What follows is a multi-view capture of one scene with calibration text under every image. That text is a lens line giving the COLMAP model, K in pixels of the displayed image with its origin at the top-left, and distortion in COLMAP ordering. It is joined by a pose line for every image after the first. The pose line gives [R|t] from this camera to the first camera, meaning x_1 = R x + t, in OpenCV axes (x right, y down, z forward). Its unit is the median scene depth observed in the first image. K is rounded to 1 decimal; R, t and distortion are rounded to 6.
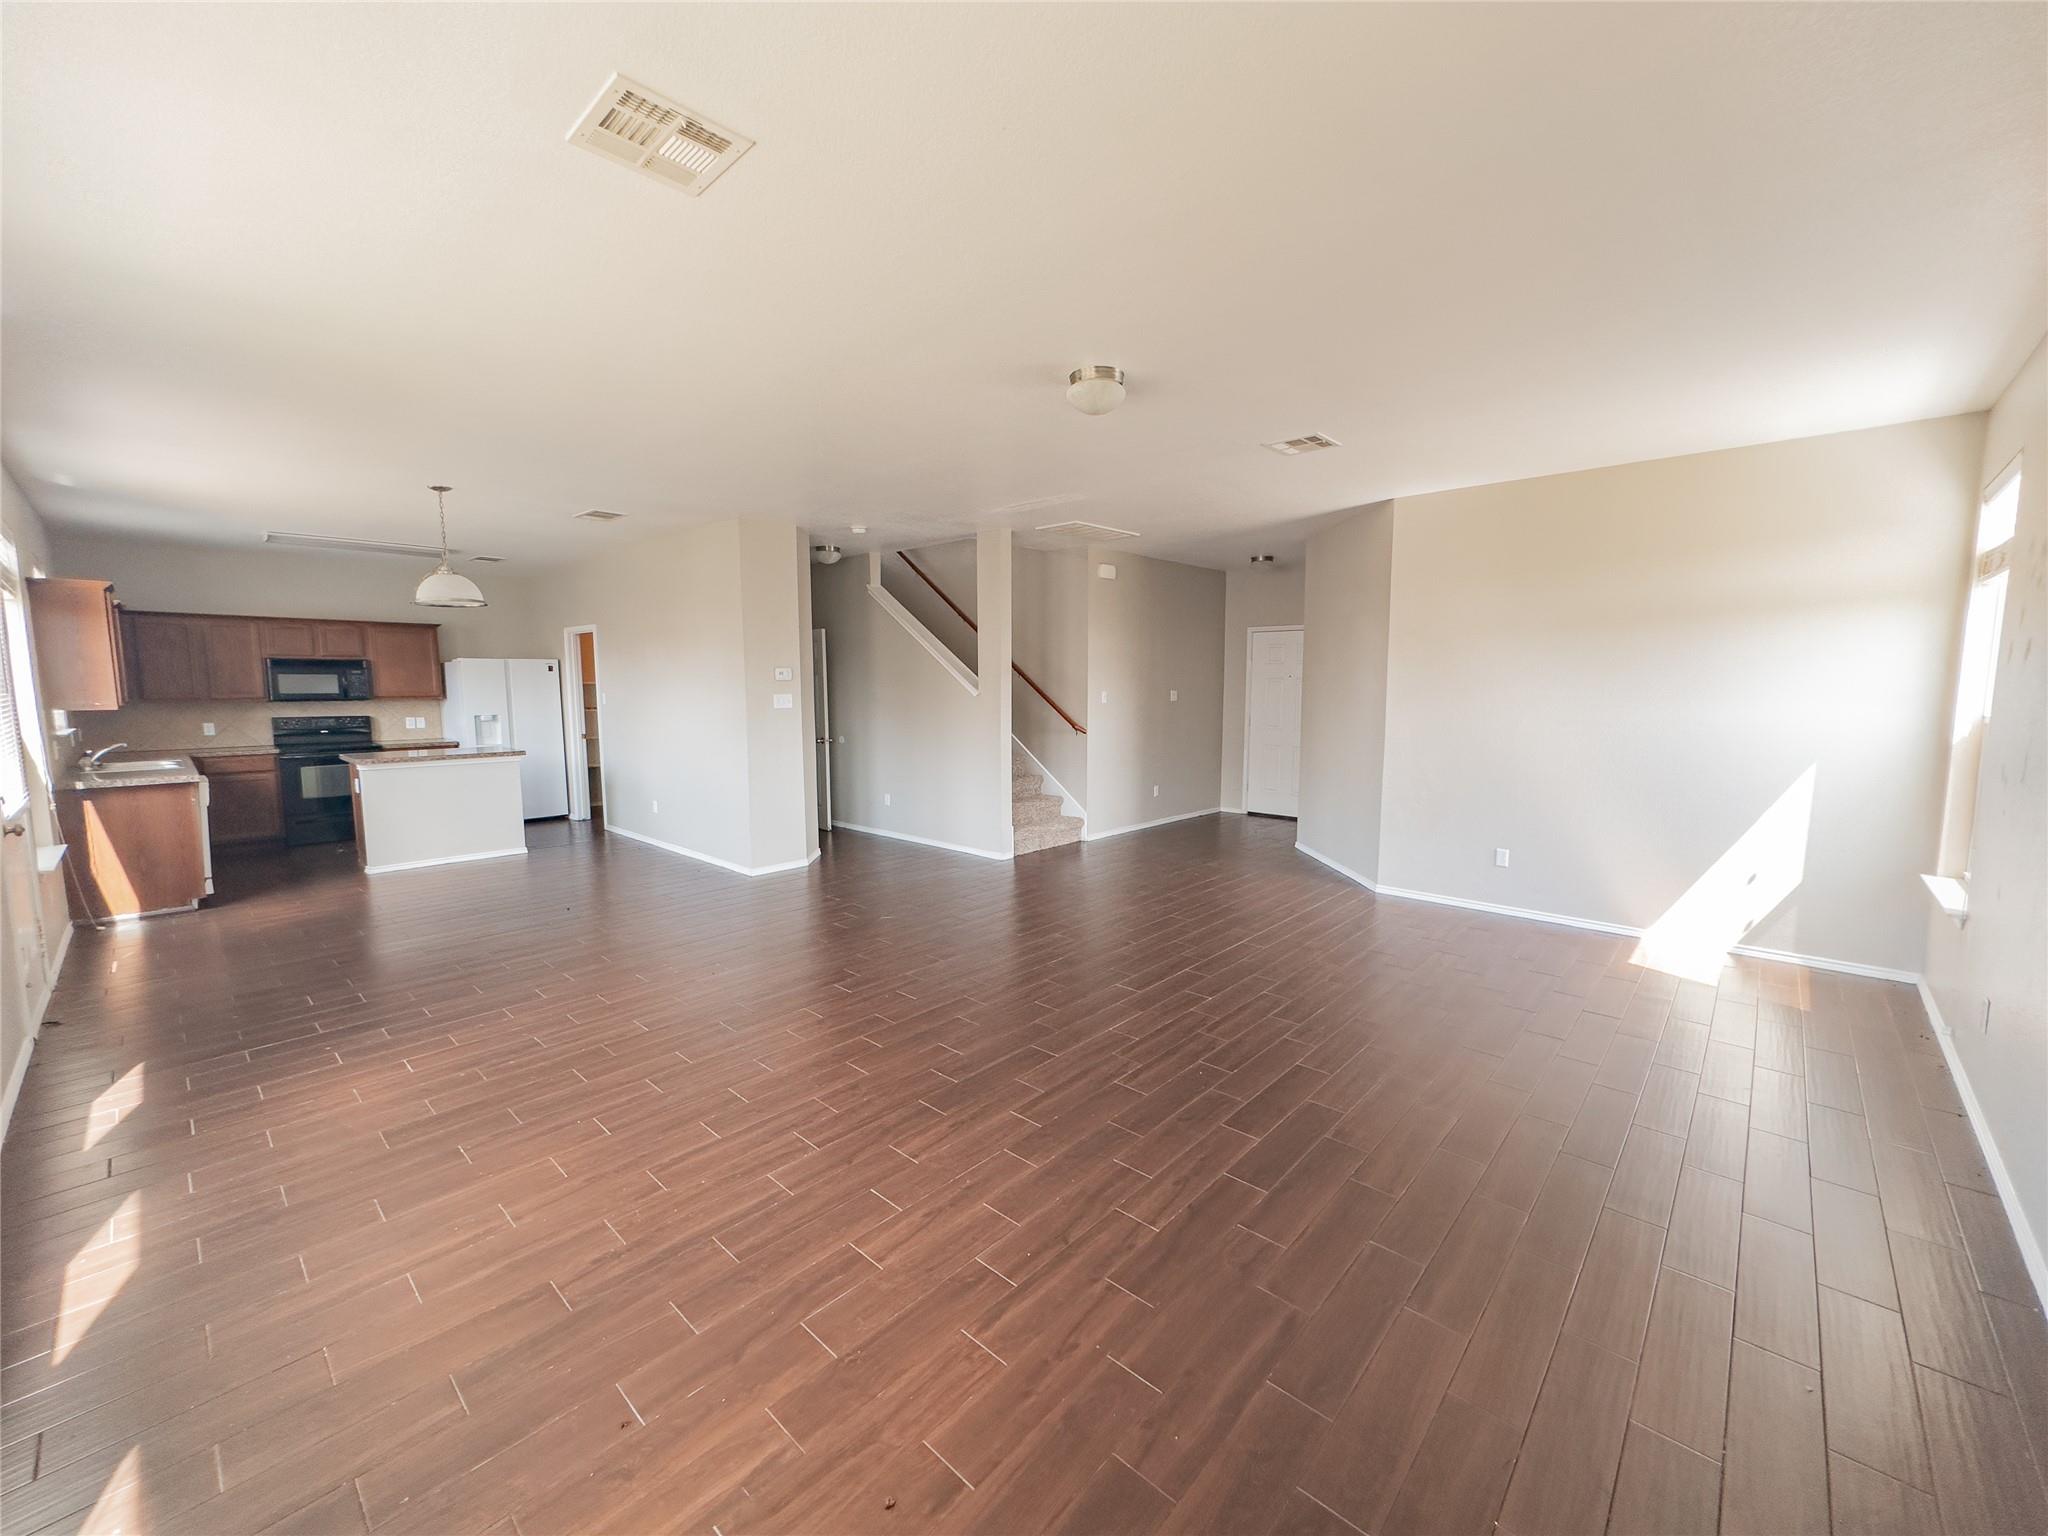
lens RADIAL K [[821.5, 0, 1034.3], [0, 821.5, 771.1], [0, 0, 1]] dist [-0.004371, 0.001094]
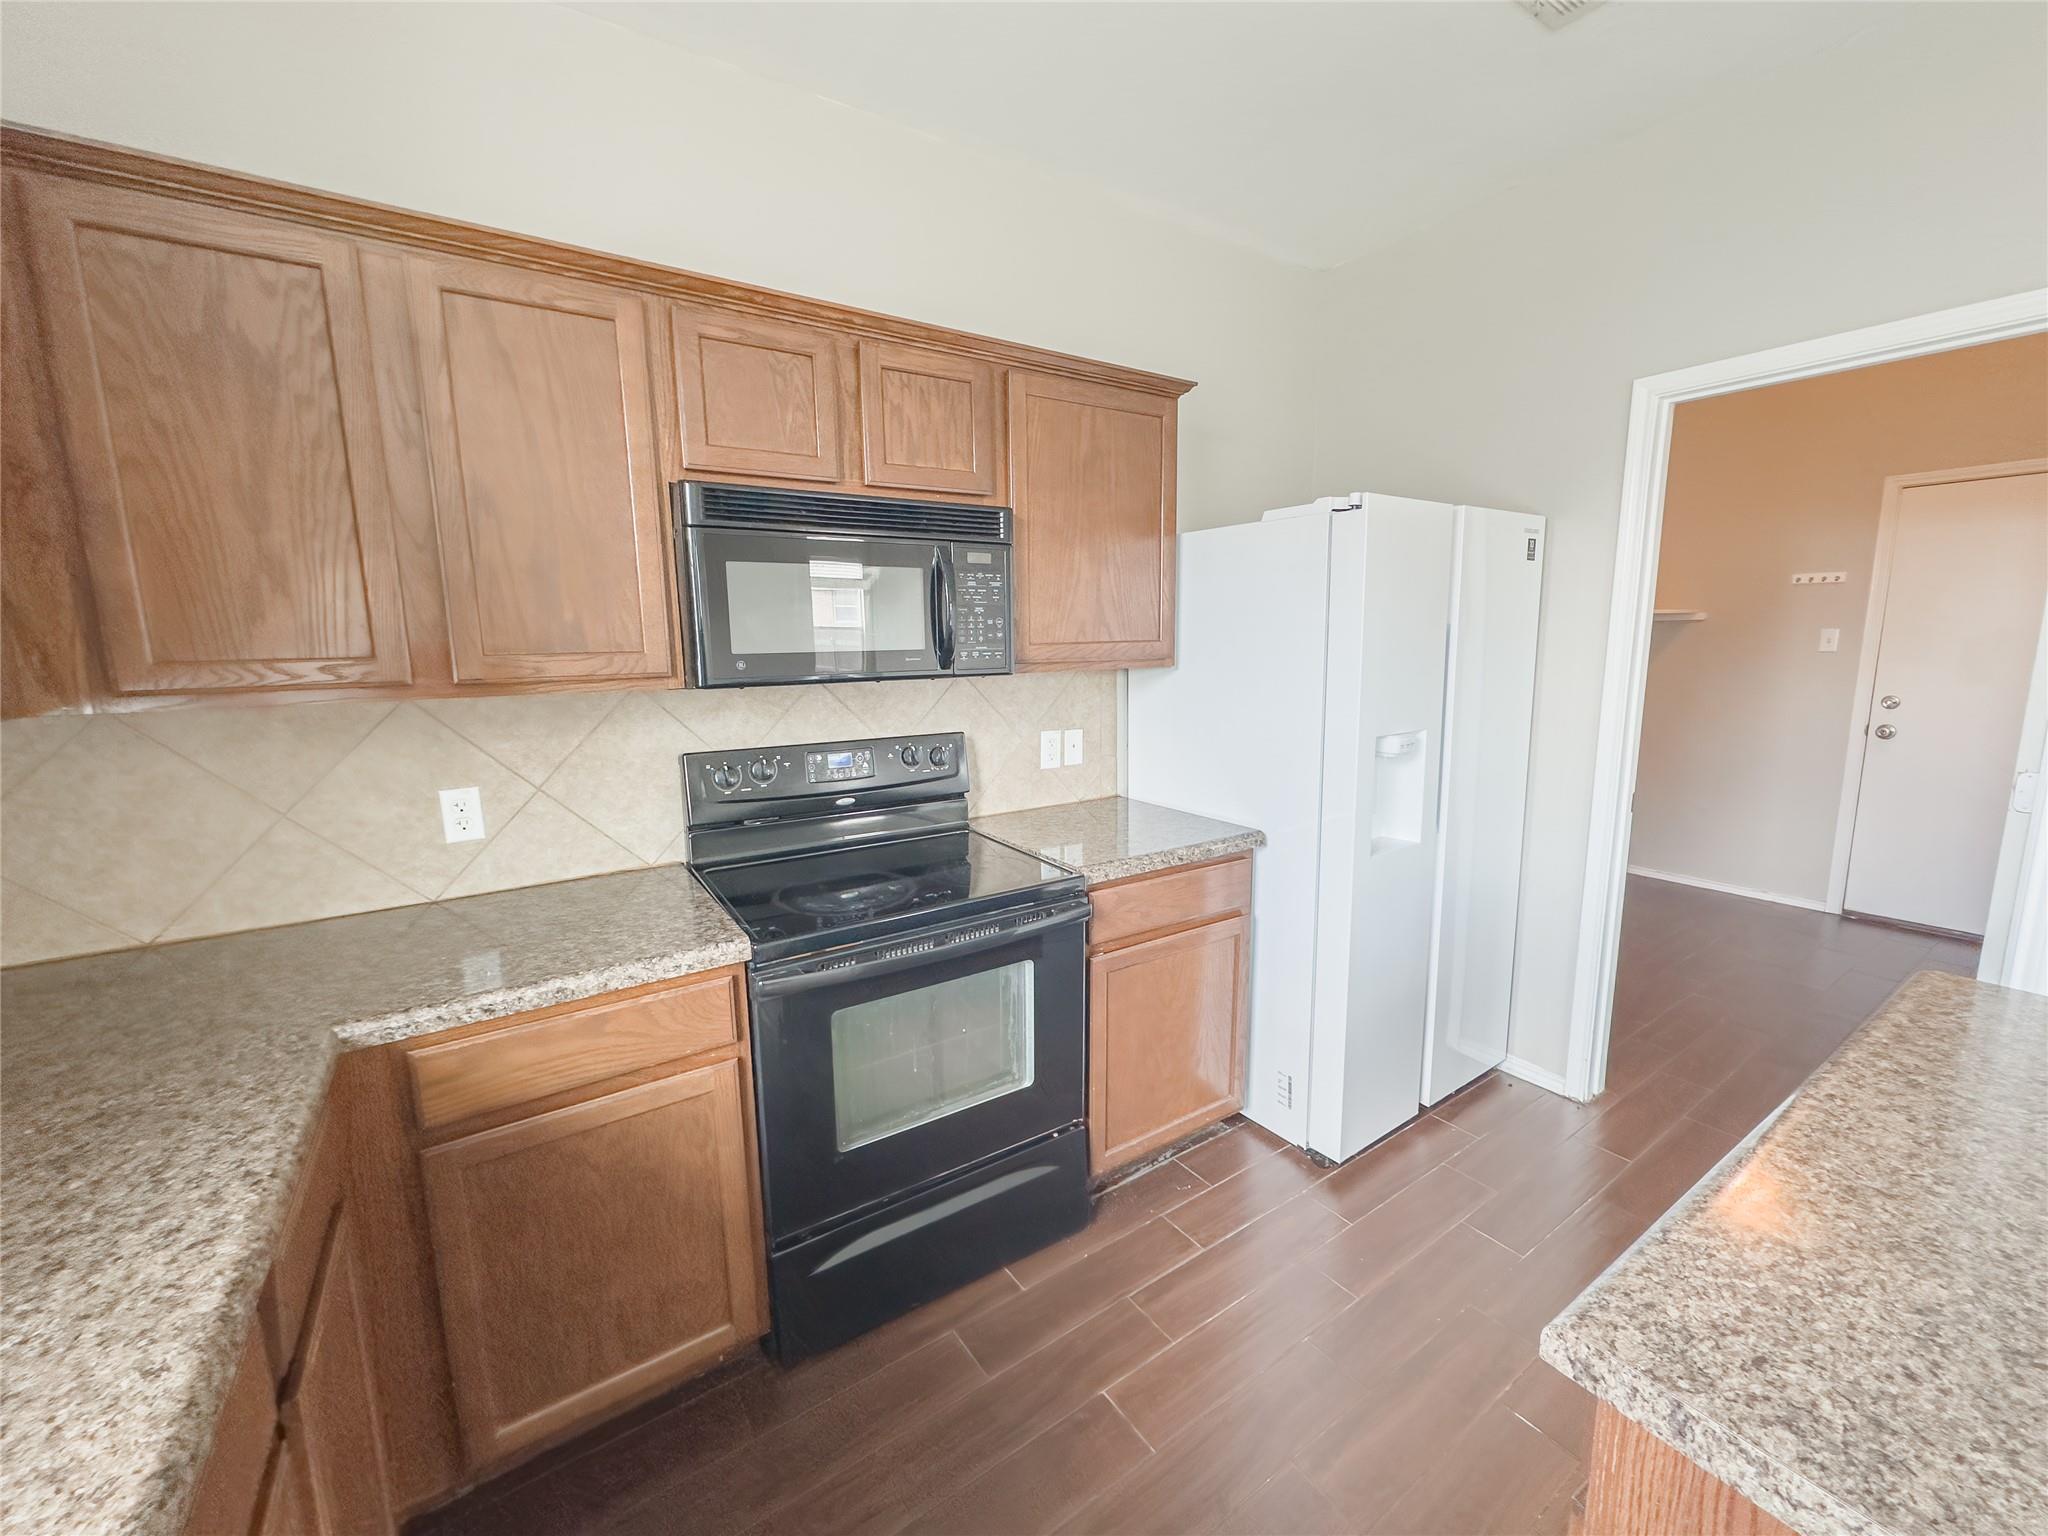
lens RADIAL K [[821.5, 0, 1020.4], [0, 821.5, 761.9], [0, 0, 1]] dist [-0.004371, 0.001094]
pose [[0.975202, 0.021250, -0.220296, -0.789472], [-0.010814, 0.998766, 0.048473, -0.076438], [0.221054, -0.044889, 0.974228, 0.795214]]
